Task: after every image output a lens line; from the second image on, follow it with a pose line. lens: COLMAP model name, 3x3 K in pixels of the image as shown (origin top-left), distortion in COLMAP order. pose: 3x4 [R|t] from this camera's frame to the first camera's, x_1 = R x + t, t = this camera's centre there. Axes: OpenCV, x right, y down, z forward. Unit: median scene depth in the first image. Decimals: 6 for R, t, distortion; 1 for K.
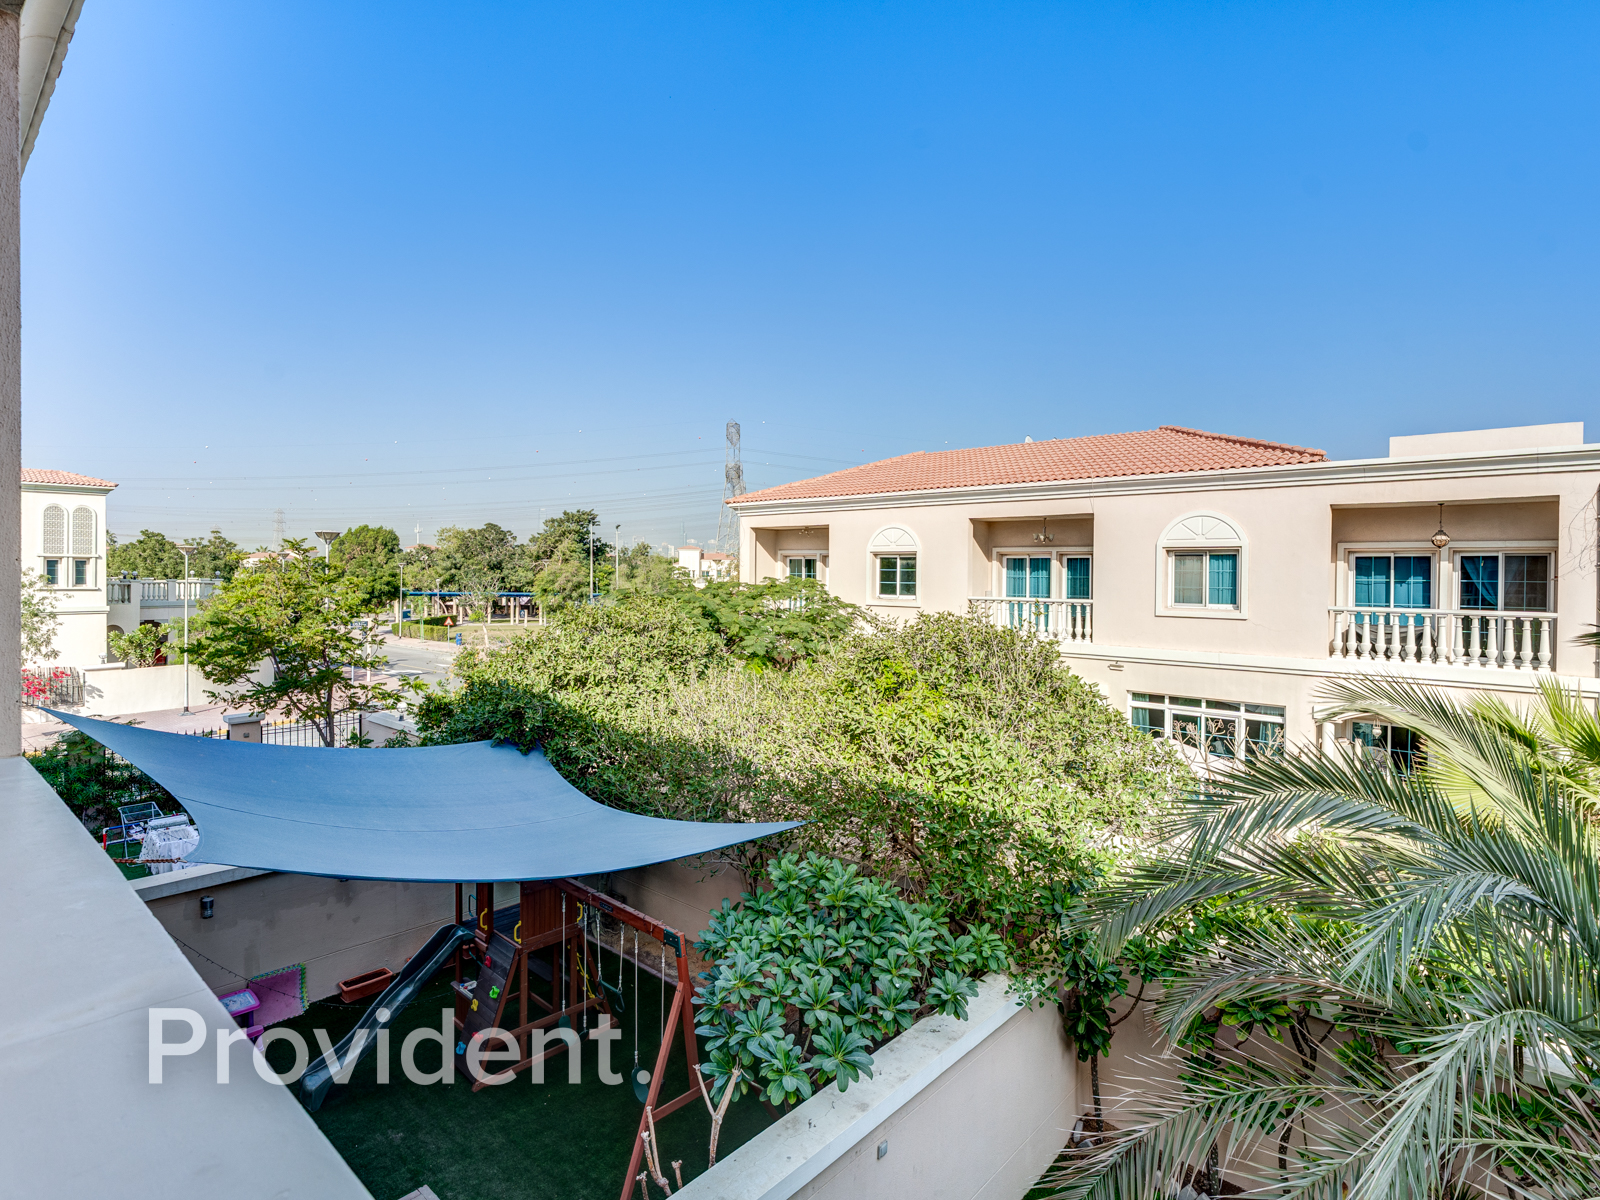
lens RADIAL K [[826.1, 0, 783.0], [0, 826.1, 593.0], [0, 0, 1]] dist [-0.011556, 0.003887]
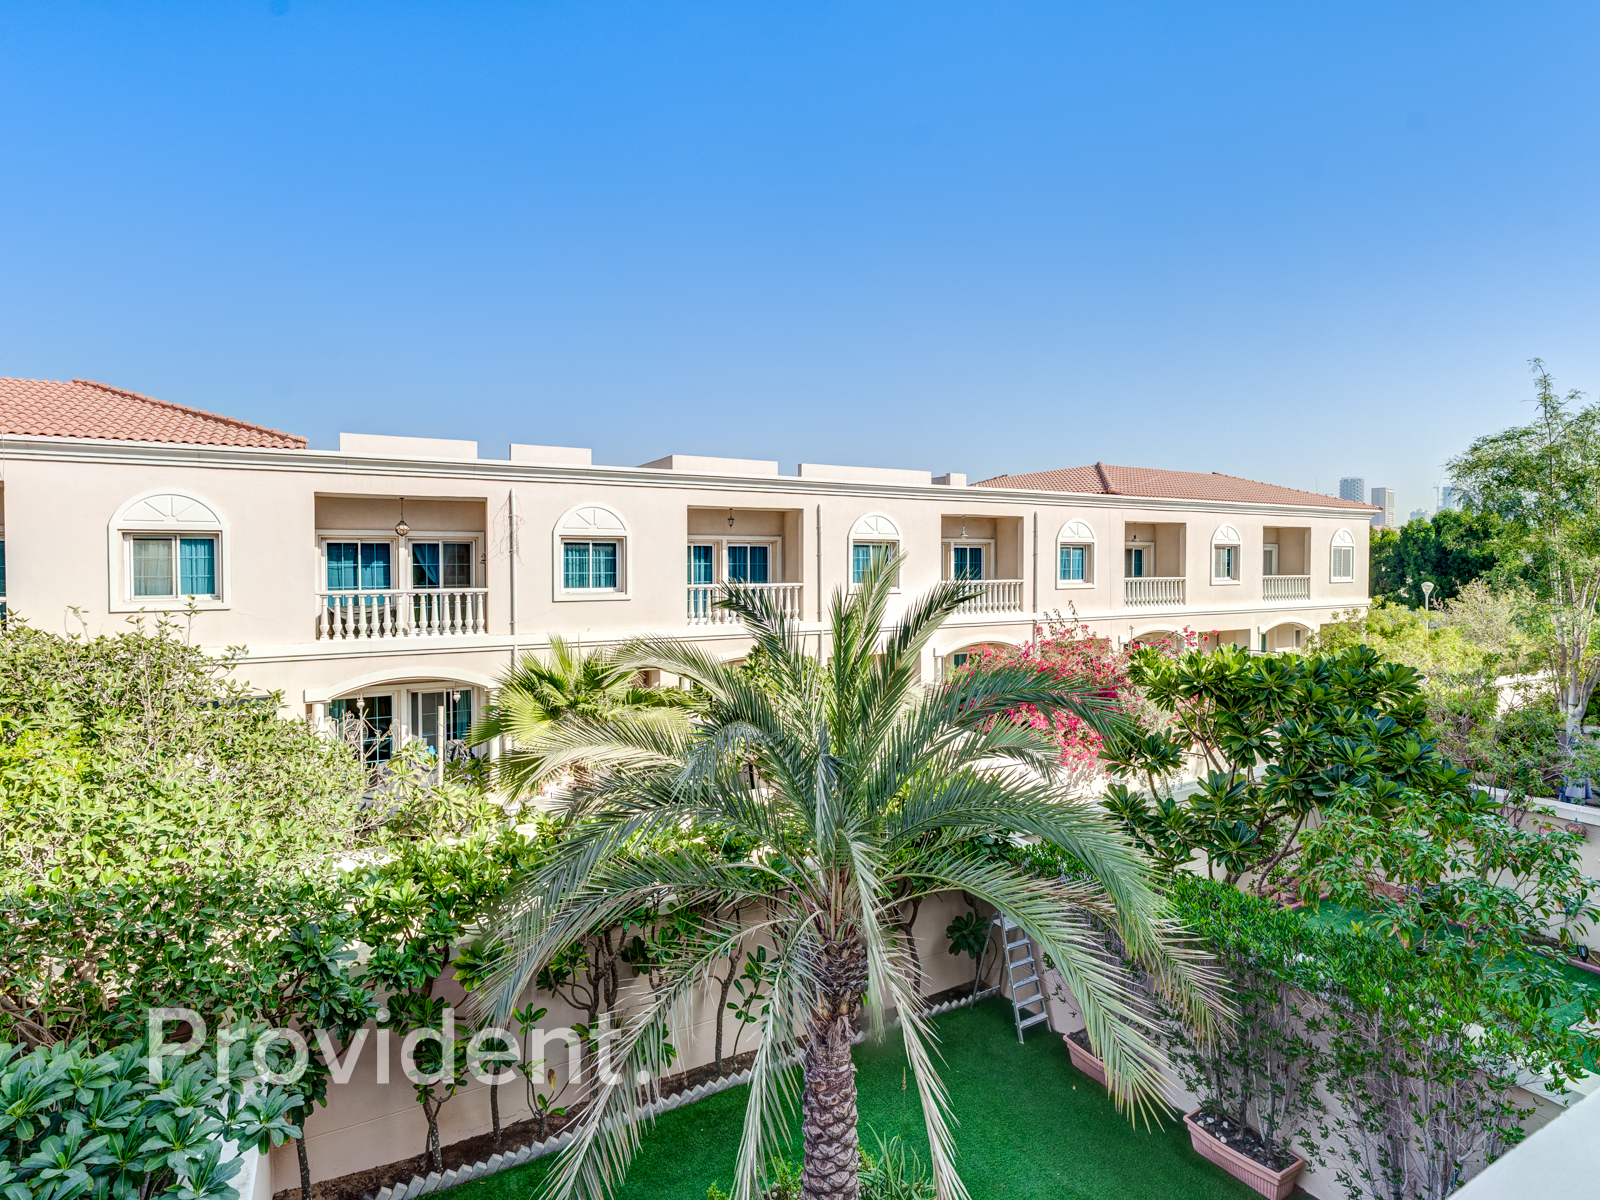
lens RADIAL K [[826.1, 0, 794.3], [0, 826.1, 595.2], [0, 0, 1]] dist [-0.011556, 0.003887]
pose [[0.329852, -0.048885, 0.942766, -0.108404], [0.029373, 0.998706, 0.041509, -0.003667], [-0.943575, 0.014000, 0.330862, 0.092957]]
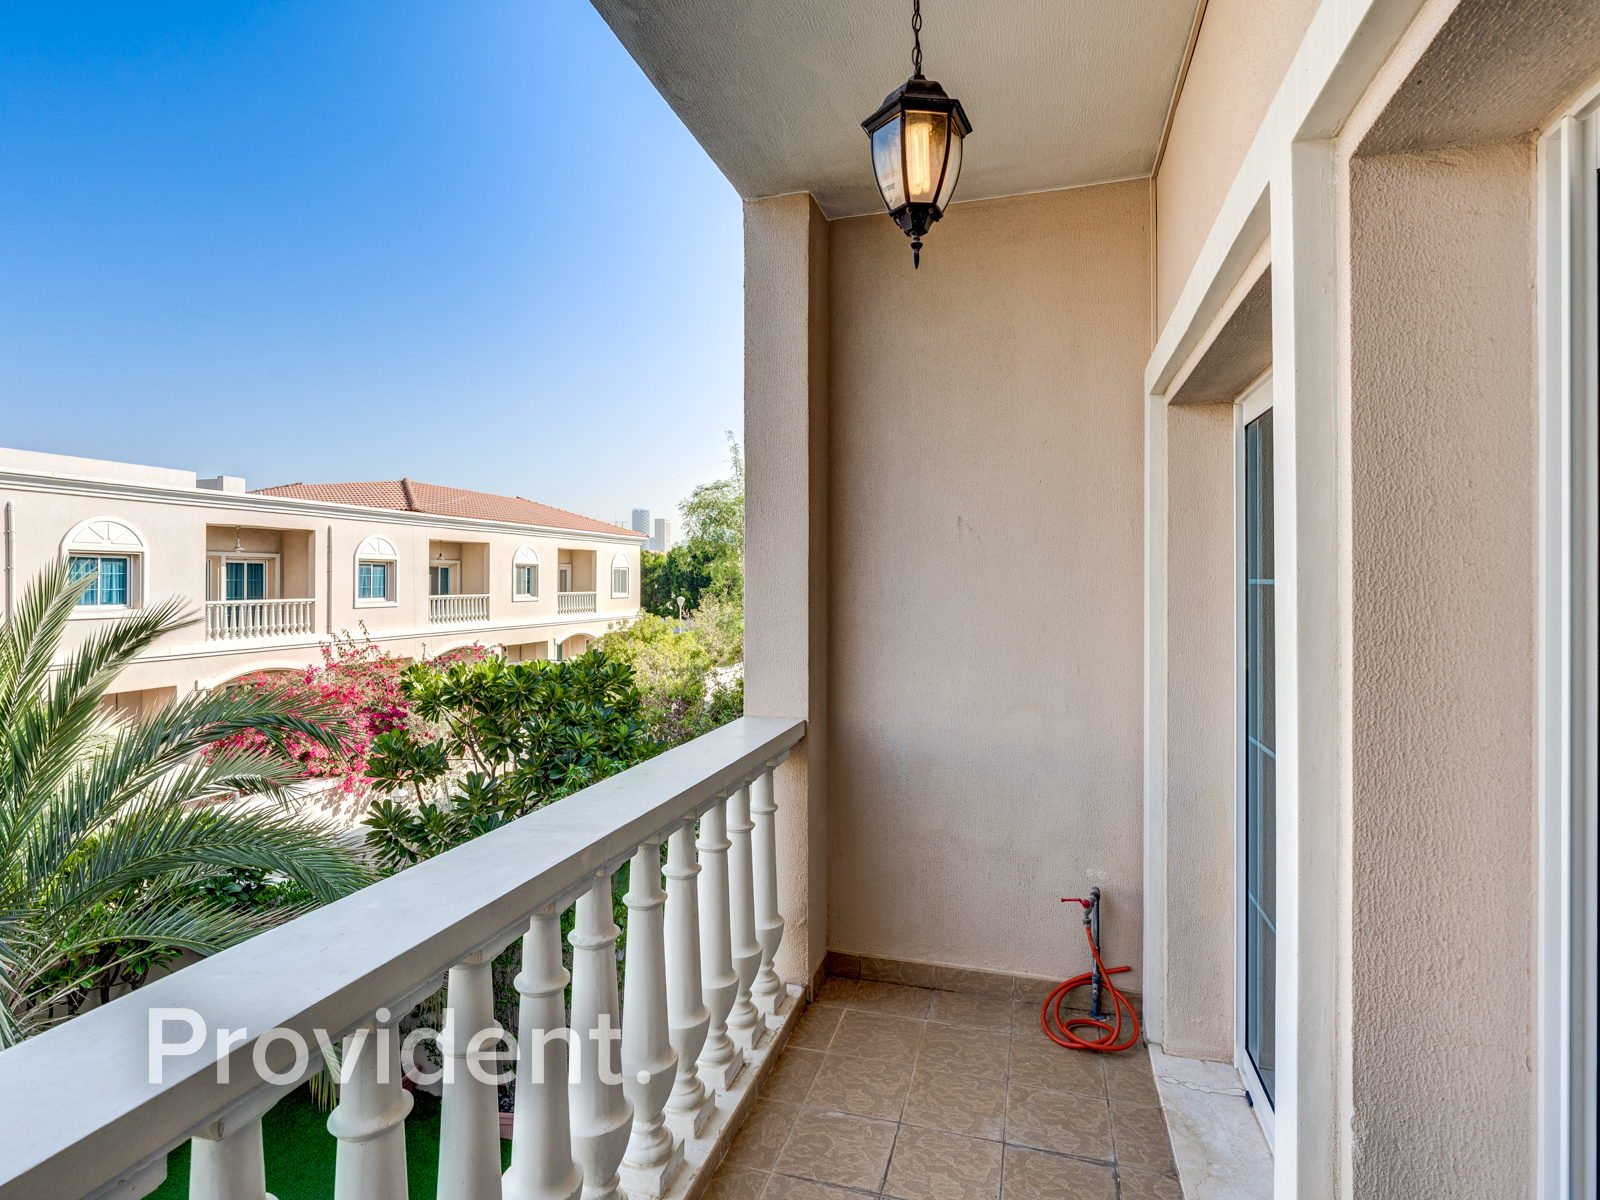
lens RADIAL K [[826.1, 0, 791.4], [0, 826.1, 590.7], [0, 0, 1]] dist [-0.011556, 0.003887]
pose [[-0.424140, -0.023668, 0.905287, -0.111518], [0.015659, 0.999317, 0.033463, -0.003742], [-0.905461, 0.028369, -0.423480, 0.089585]]
